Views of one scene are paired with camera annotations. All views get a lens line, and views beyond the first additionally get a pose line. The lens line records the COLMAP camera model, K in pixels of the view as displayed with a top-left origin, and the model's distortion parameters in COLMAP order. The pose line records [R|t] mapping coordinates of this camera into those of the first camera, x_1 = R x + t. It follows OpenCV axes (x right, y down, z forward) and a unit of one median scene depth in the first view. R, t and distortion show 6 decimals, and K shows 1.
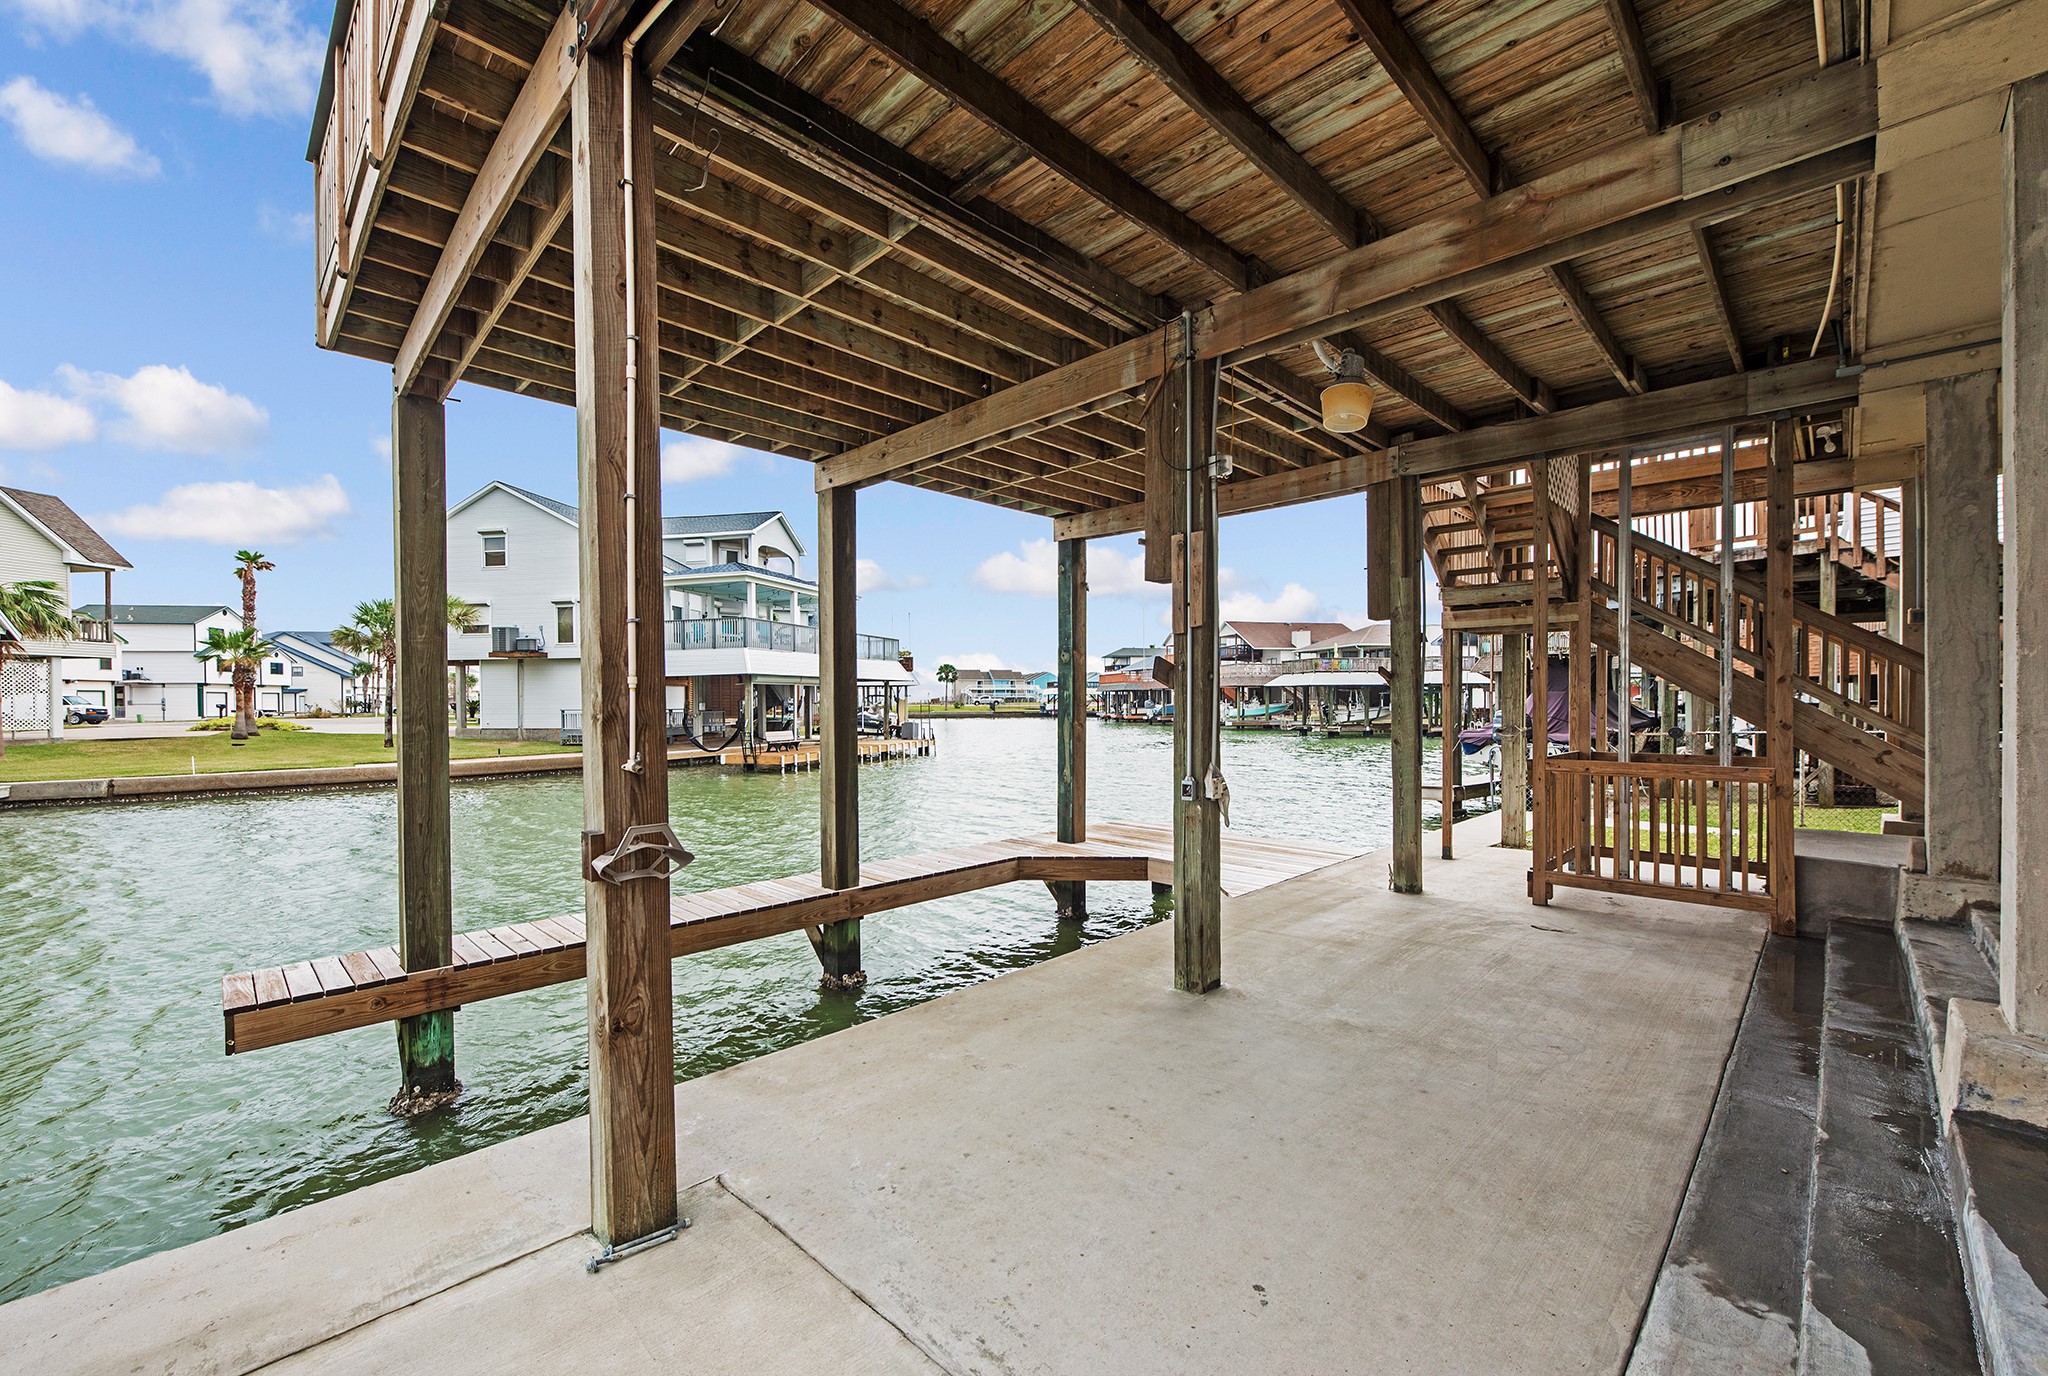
lens RADIAL K [[812.9, 0, 967.0], [0, 812.9, 714.8], [0, 0, 1]] dist [-0.005520, -0.000498]
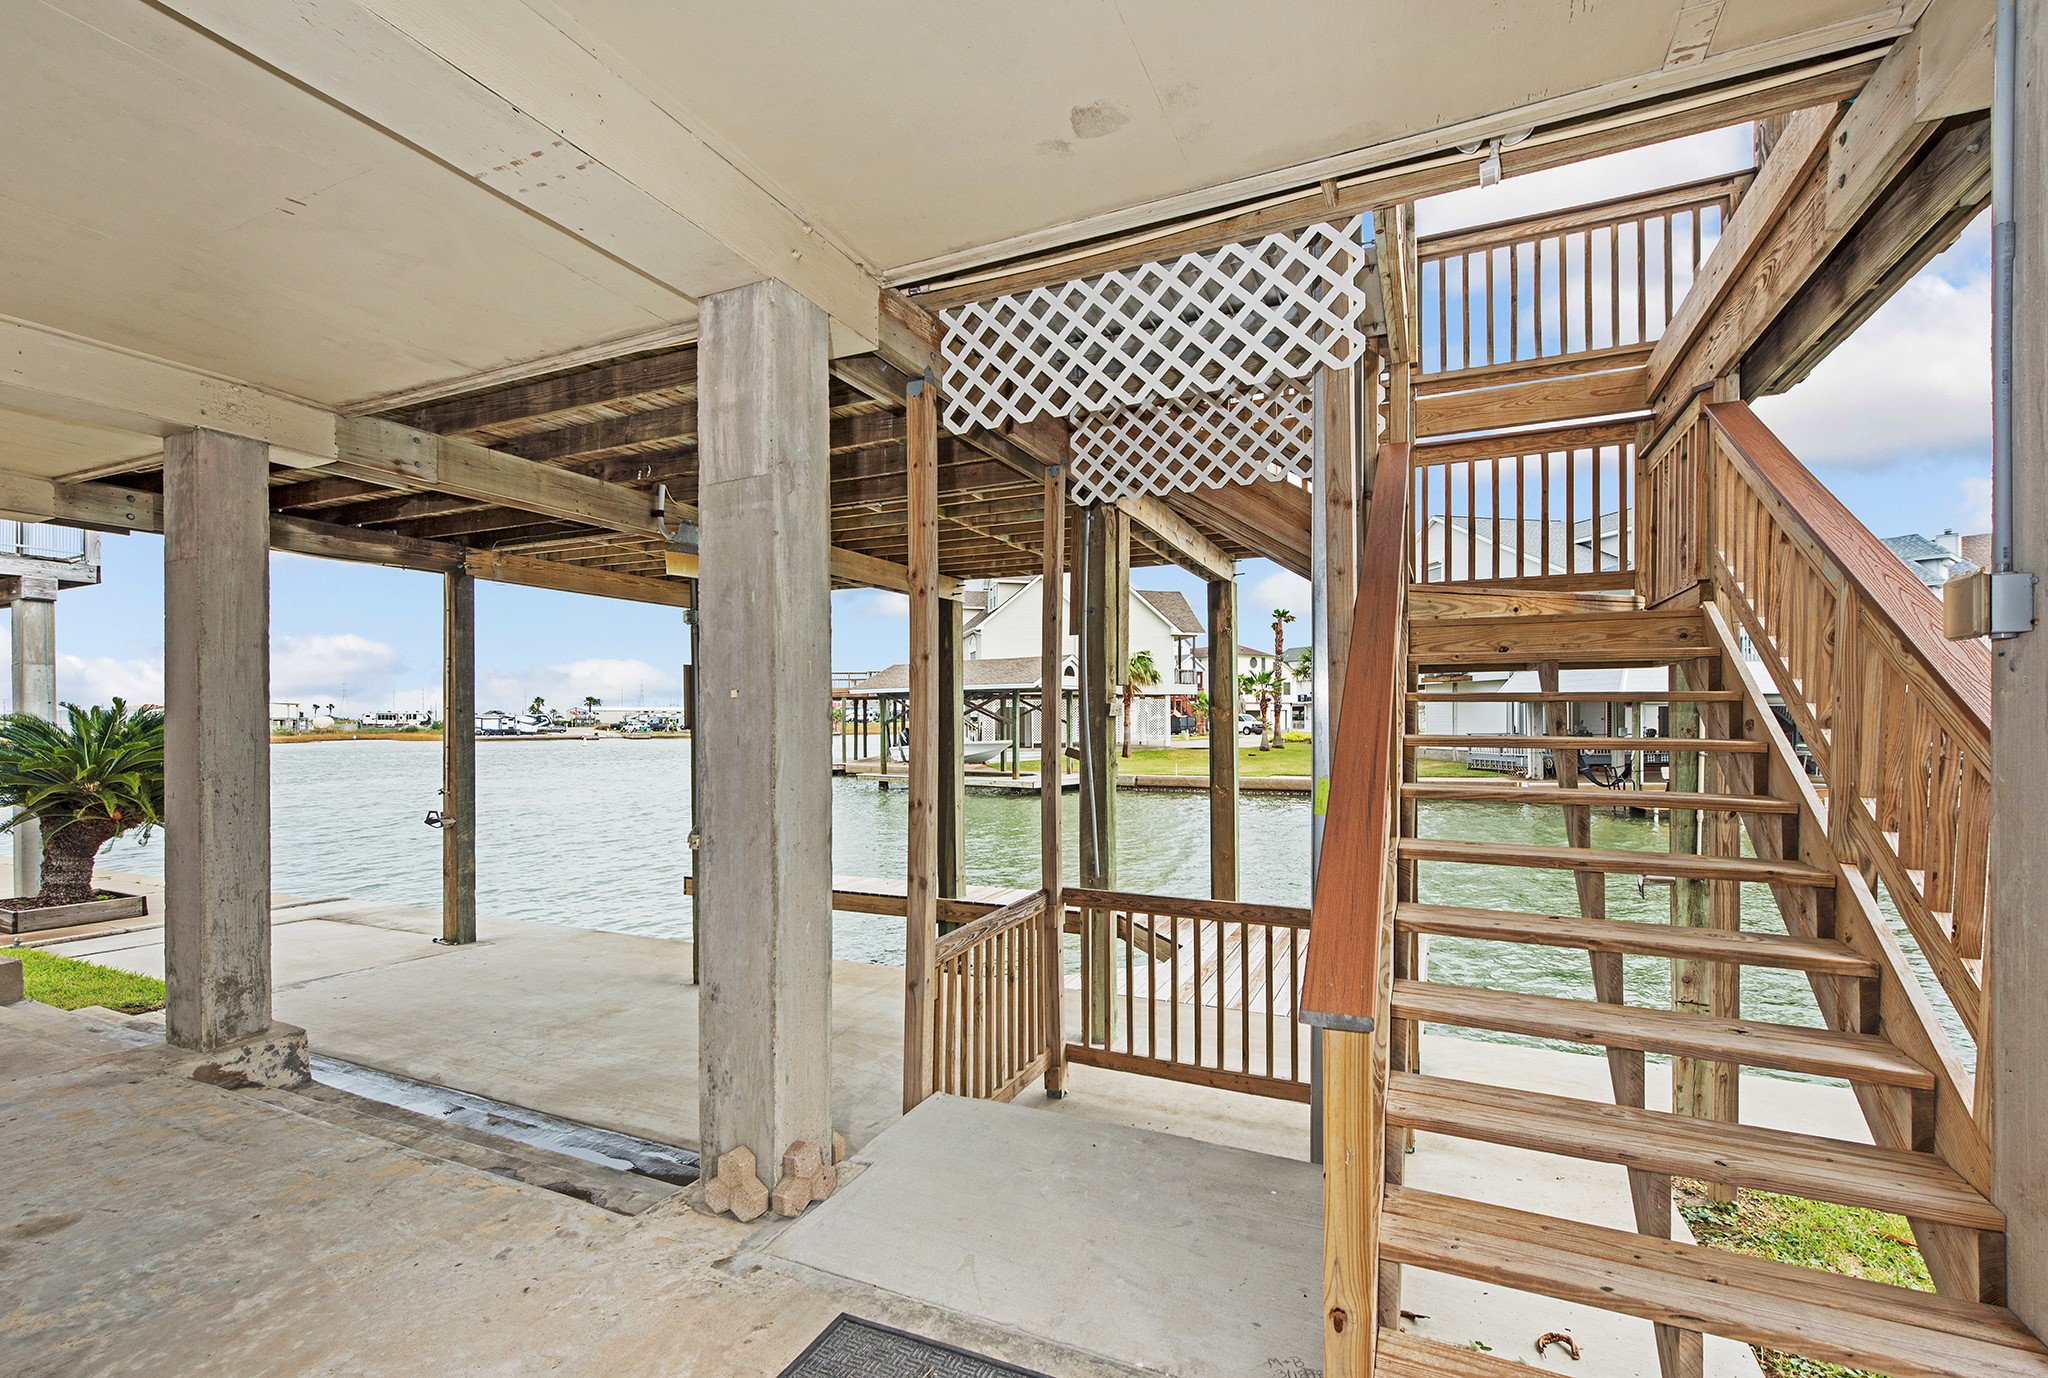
lens RADIAL K [[860.9, 0, 1096.1], [0, 860.9, 723.1], [0, 0, 1]] dist [0.001809, 0.000021]
pose [[0.414645, 0.008340, -0.909945, 0.525206], [-0.010557, 0.999935, 0.004354, -0.035147], [0.909922, 0.007801, 0.414706, 0.269312]]
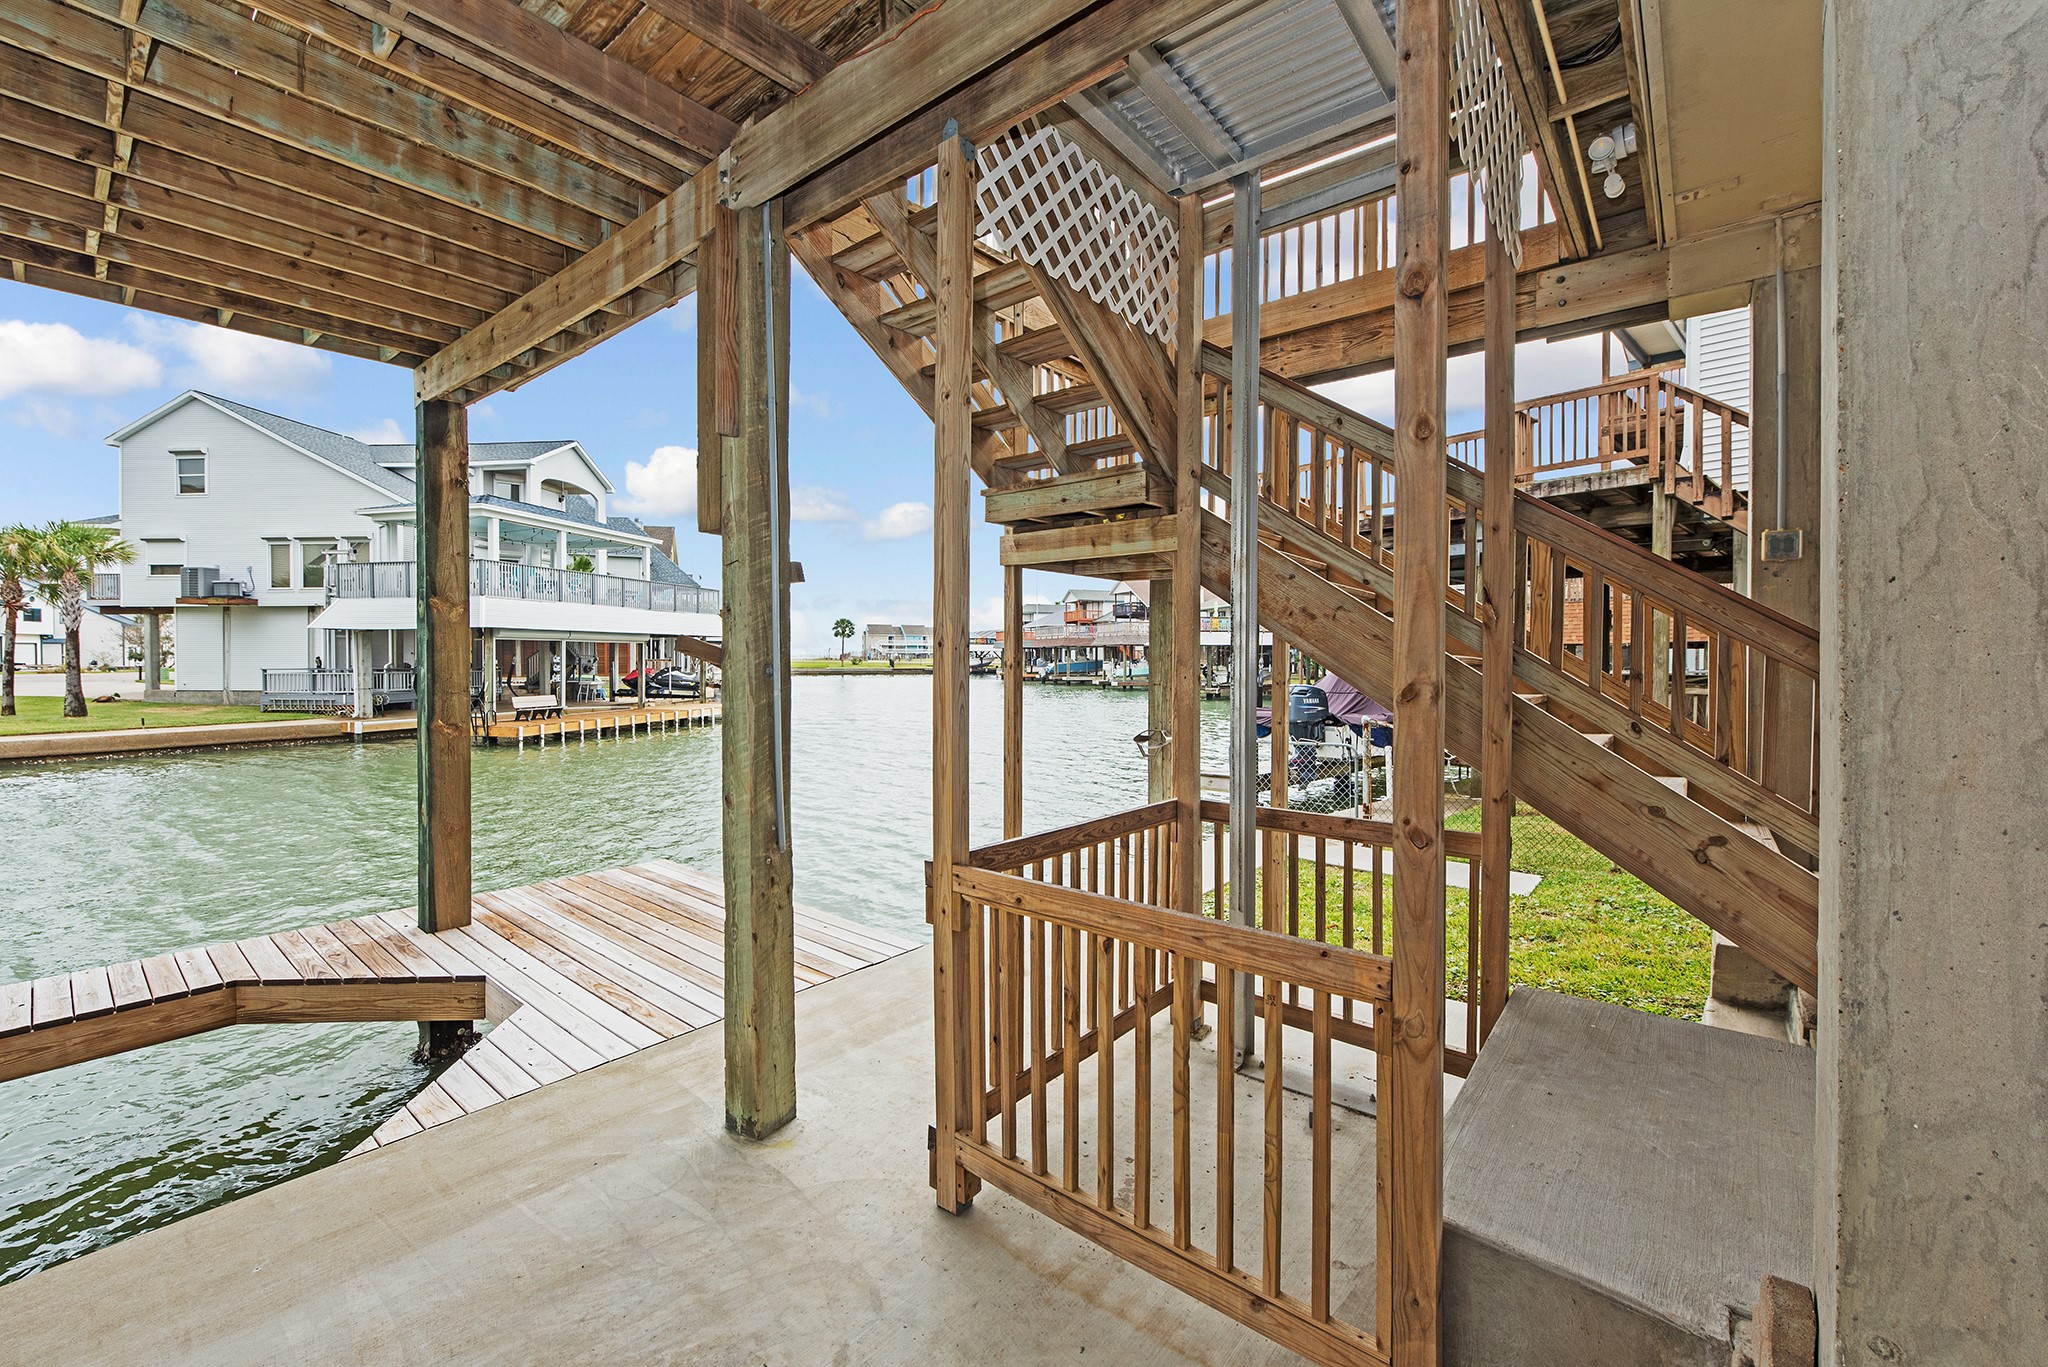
lens RADIAL K [[818.8, 0, 964.1], [0, 818.8, 670.6], [0, 0, 1]] dist [-0.007132, 0.000013]
pose [[0.995982, 0.005780, 0.089372, 0.252478], [-0.005825, 0.999983, 0.000248, -0.016522], [-0.089369, -0.000767, 0.995998, 0.216978]]
